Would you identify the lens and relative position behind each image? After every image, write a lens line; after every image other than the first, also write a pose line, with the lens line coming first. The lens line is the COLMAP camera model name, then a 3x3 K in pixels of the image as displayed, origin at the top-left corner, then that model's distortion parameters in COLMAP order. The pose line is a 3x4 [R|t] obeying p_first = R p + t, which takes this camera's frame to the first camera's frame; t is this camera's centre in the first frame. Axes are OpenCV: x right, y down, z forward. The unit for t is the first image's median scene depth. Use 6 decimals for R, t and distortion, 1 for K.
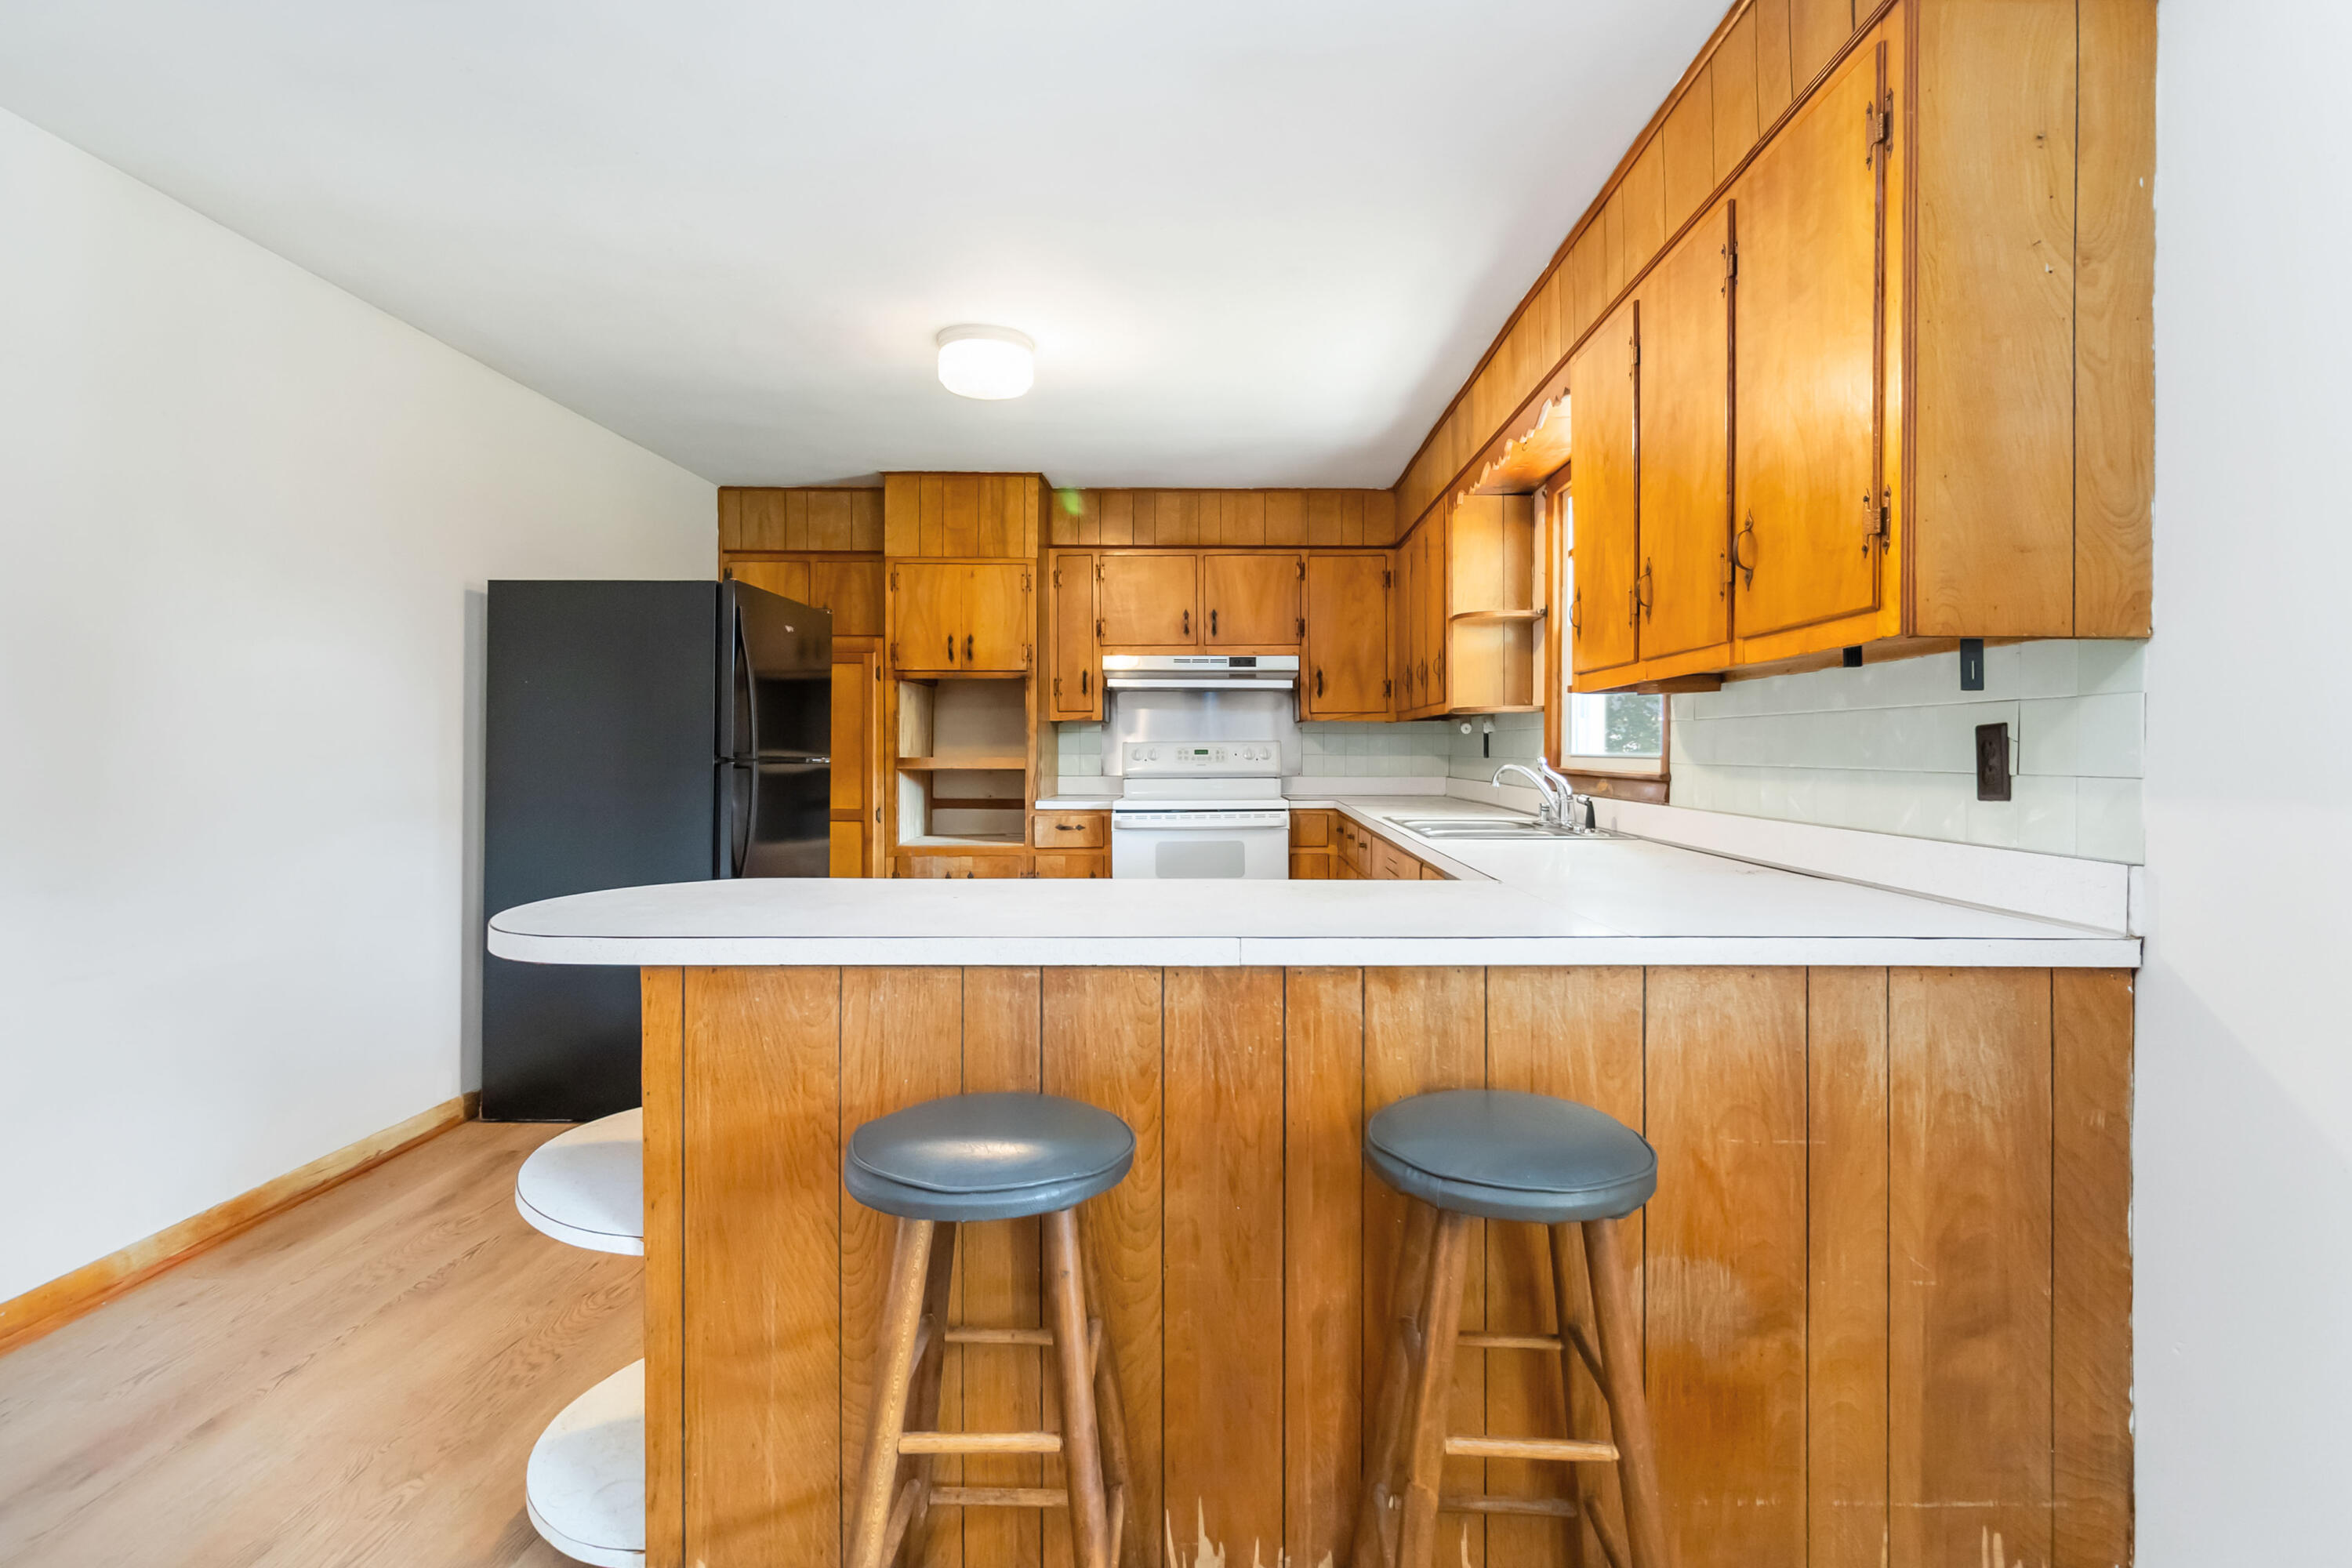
lens RADIAL K [[1110.3, 0, 1213.8], [0, 1110.3, 752.5], [0, 0, 1]] dist [0.001133, 0.000263]
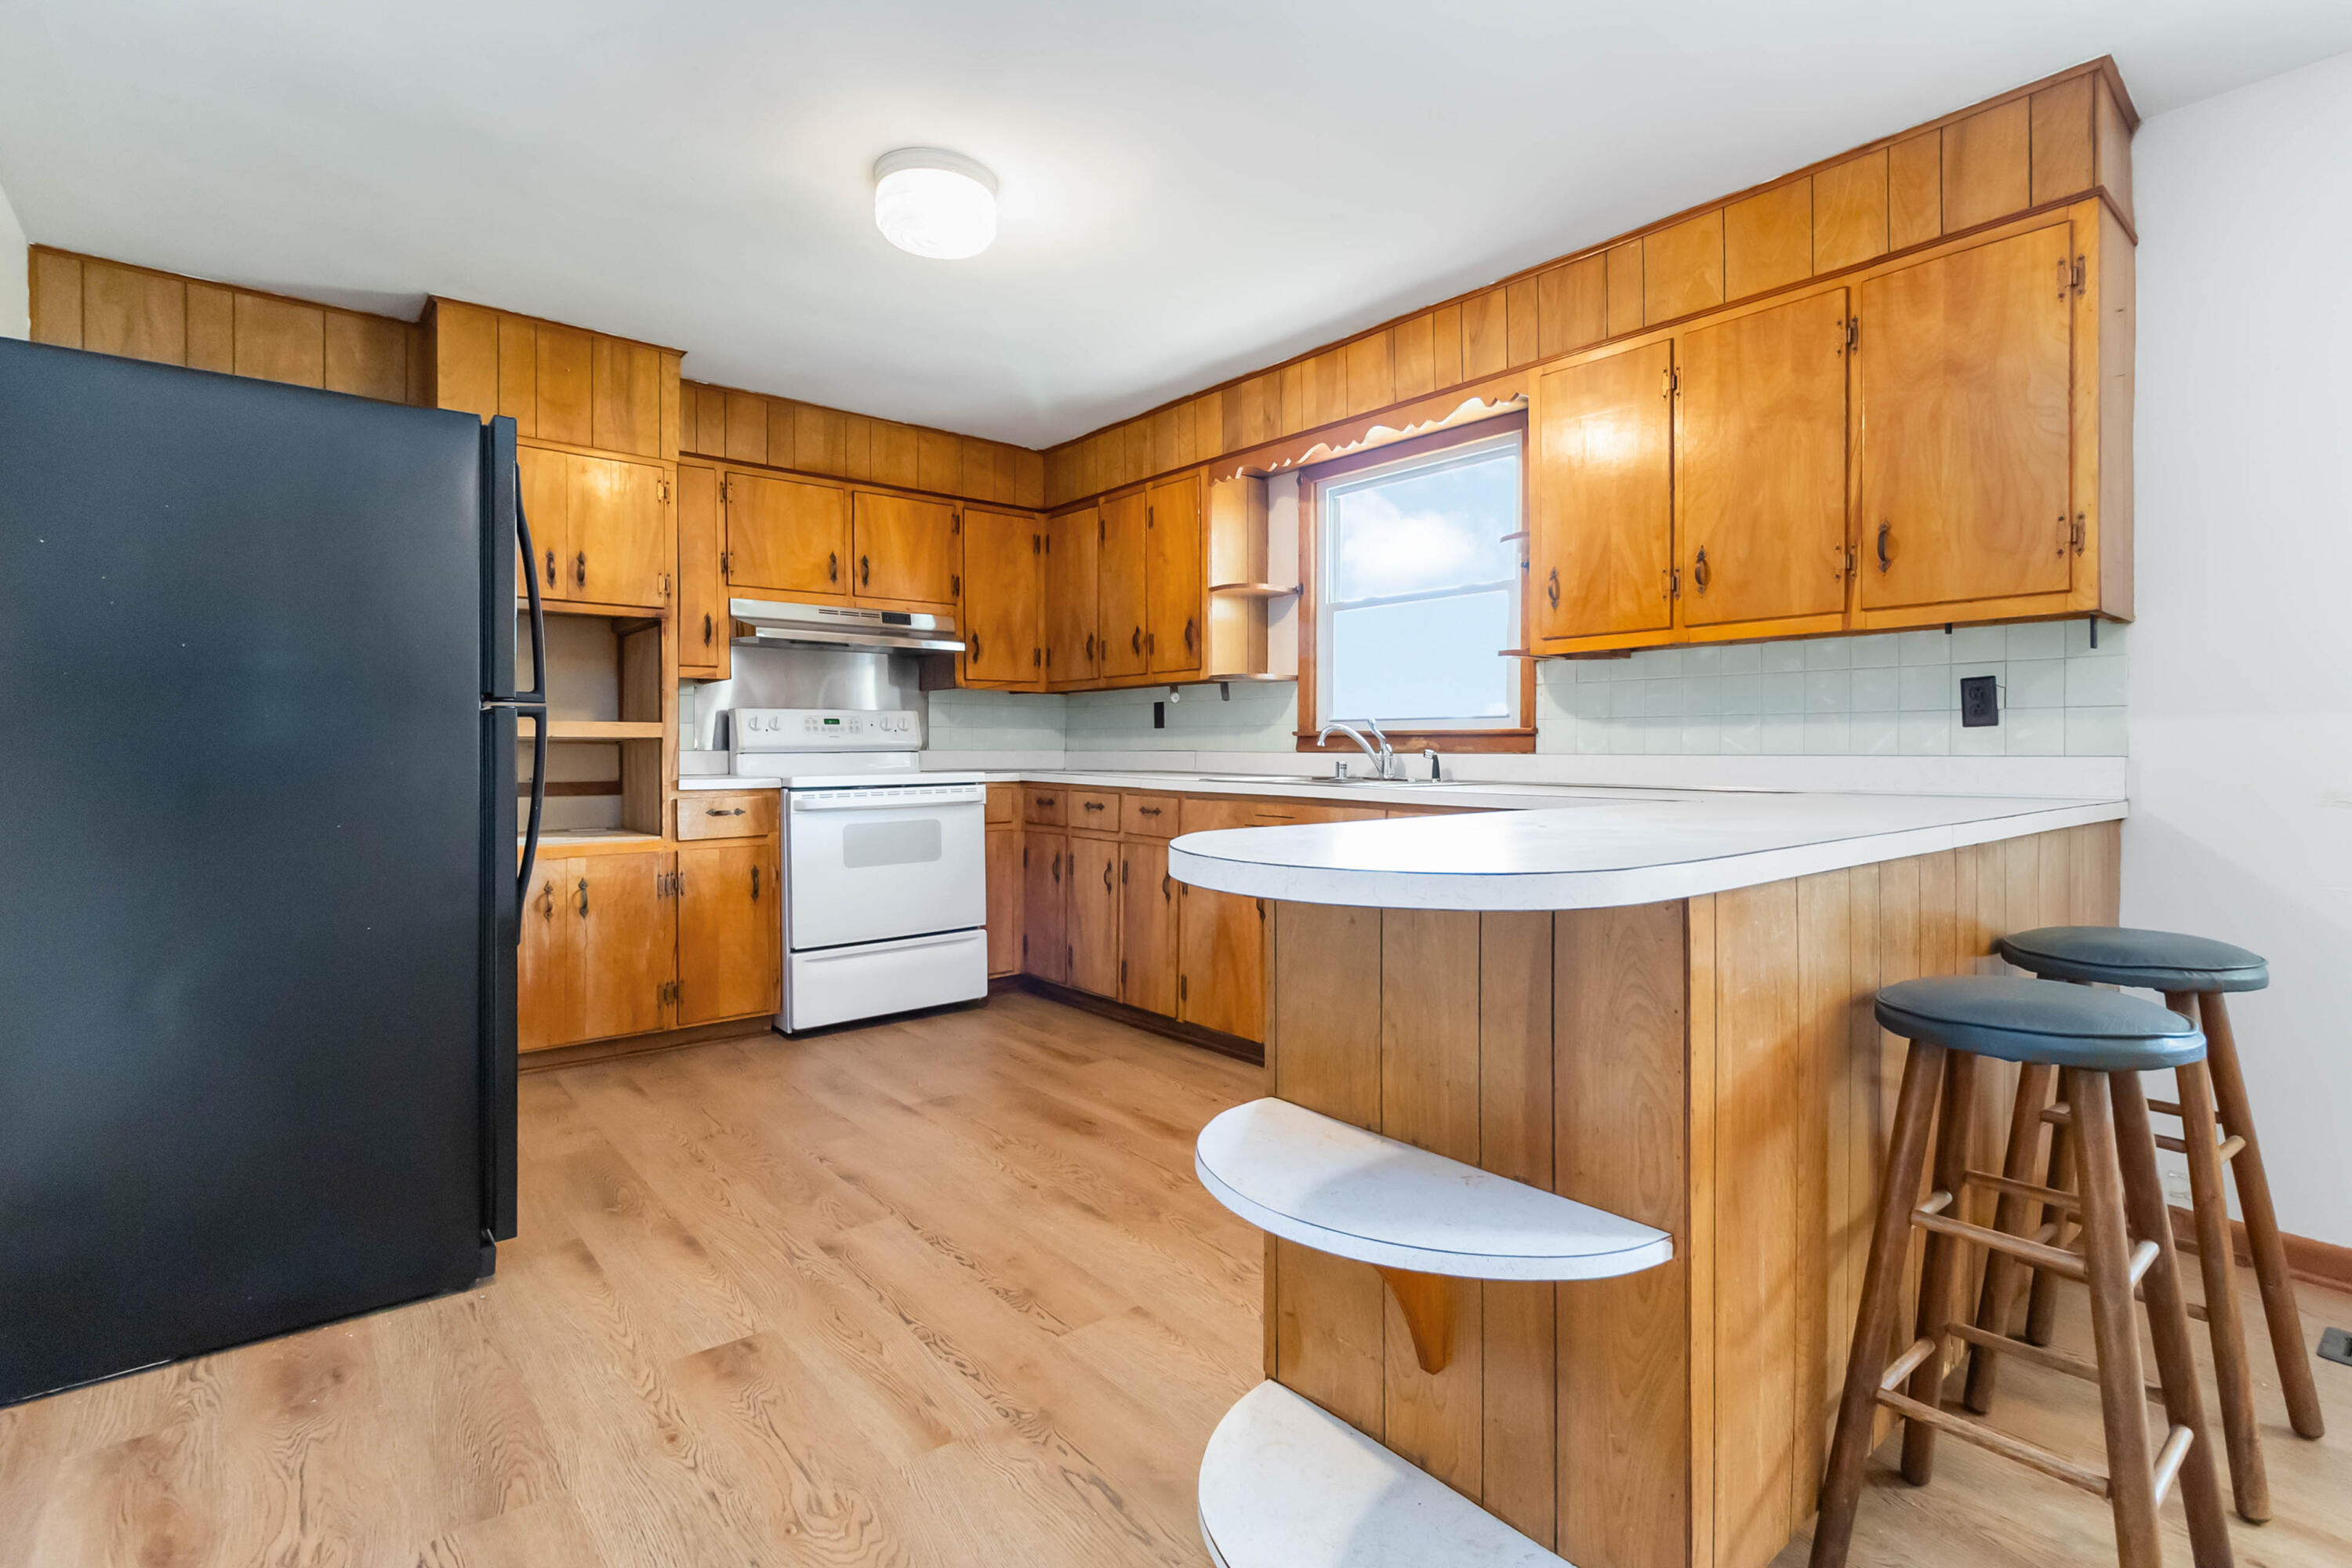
lens RADIAL K [[1110.1, 0, 1216.5], [0, 1110.1, 752.7], [0, 0, 1]] dist [0.000438, 0.000286]
pose [[0.757769, -0.004714, 0.652506, -0.470267], [0.003789, 0.999989, 0.002823, 0.030352], [-0.652512, 0.000333, 0.757778, 0.222398]]
